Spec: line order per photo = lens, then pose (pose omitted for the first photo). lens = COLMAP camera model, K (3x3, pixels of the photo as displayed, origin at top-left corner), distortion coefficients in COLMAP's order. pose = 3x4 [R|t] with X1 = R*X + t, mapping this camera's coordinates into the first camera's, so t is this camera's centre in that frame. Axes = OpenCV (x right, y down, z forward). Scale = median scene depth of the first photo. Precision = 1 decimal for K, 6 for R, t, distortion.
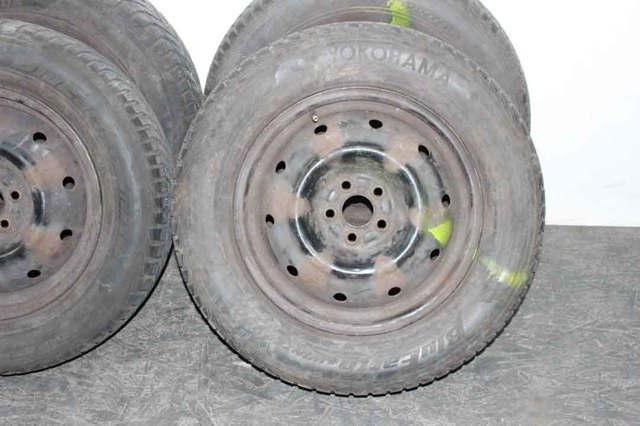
lens RADIAL K [[838.5, 0, 316.2], [0, 838.5, 213.6], [0, 0, 1]] dist [-0.056967, 0.000000]
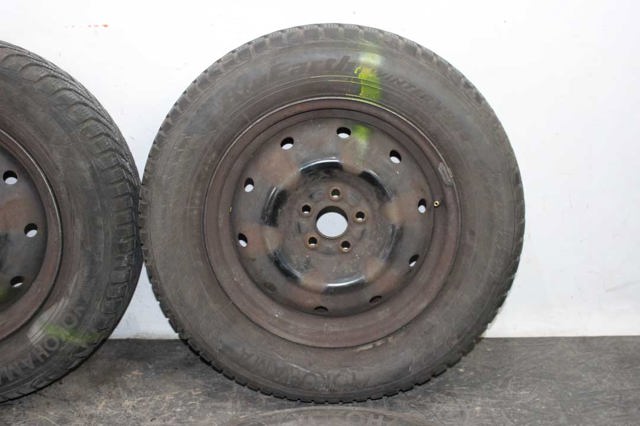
lens RADIAL K [[838.5, 0, 324.3], [0, 838.5, 212.5], [0, 0, 1]] dist [-0.056967, 0.000000]
pose [[0.998288, -0.017478, 0.055820, 0.003233], [0.027346, 0.983055, -0.181259, 0.049662], [-0.051707, 0.182475, 0.981850, 0.186040]]
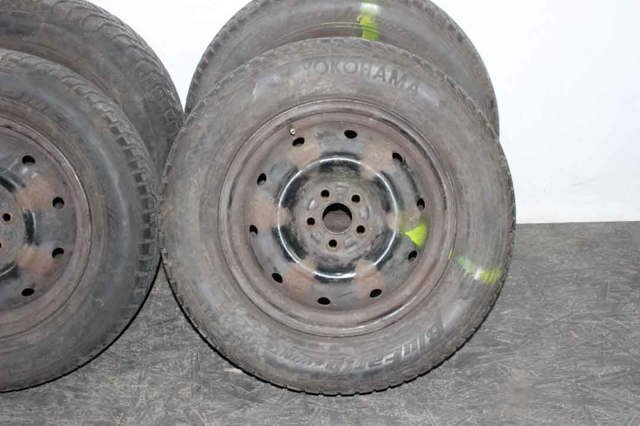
lens RADIAL K [[838.5, 0, 320.7], [0, 838.5, 212.1], [0, 0, 1]] dist [-0.056967, 0.000000]
pose [[0.998737, -0.043677, 0.024815, 0.003153], [0.044025, 0.998938, -0.013621, 0.002949], [-0.024194, 0.014696, 0.999599, -0.043891]]
